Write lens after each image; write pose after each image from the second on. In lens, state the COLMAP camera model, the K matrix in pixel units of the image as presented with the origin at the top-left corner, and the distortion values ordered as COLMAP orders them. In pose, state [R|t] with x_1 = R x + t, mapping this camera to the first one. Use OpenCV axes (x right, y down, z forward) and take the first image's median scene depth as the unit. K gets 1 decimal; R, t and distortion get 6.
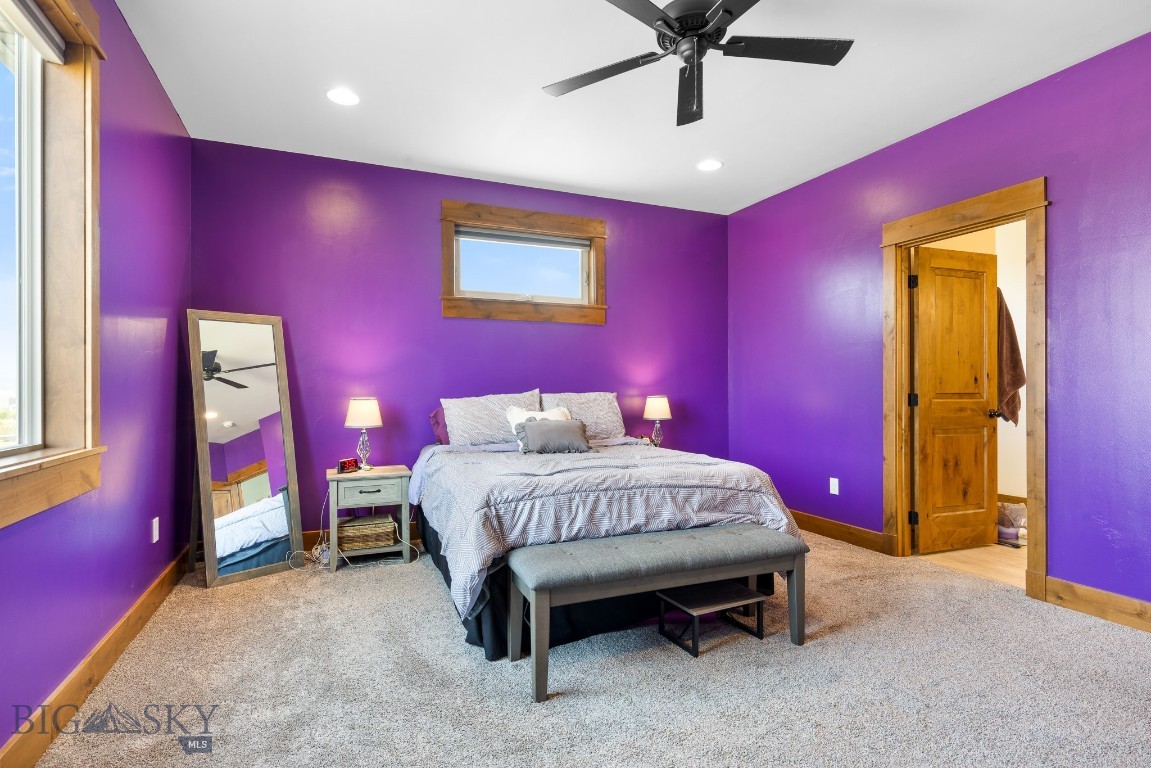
lens RADIAL K [[583.0, 0, 575.2], [0, 583.0, 385.6], [0, 0, 1]] dist [0.000901, 0.000907]
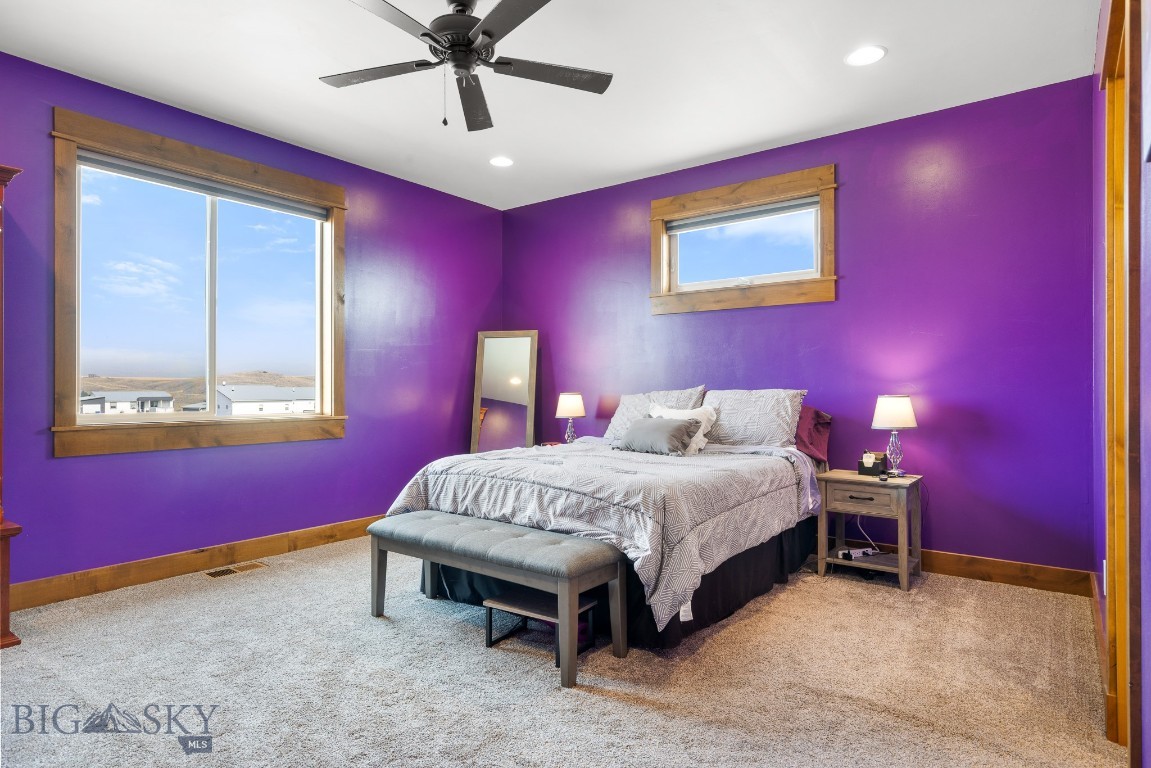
lens RADIAL K [[640.0, 0, 569.5], [0, 640.0, 382.9], [0, 0, 1]] dist [0.008146, 0.000478]
pose [[0.485571, -0.004103, -0.874188, 1.122262], [0.008673, 0.999962, 0.000124, 0.002009], [0.874154, -0.007642, 0.485588, 0.516579]]
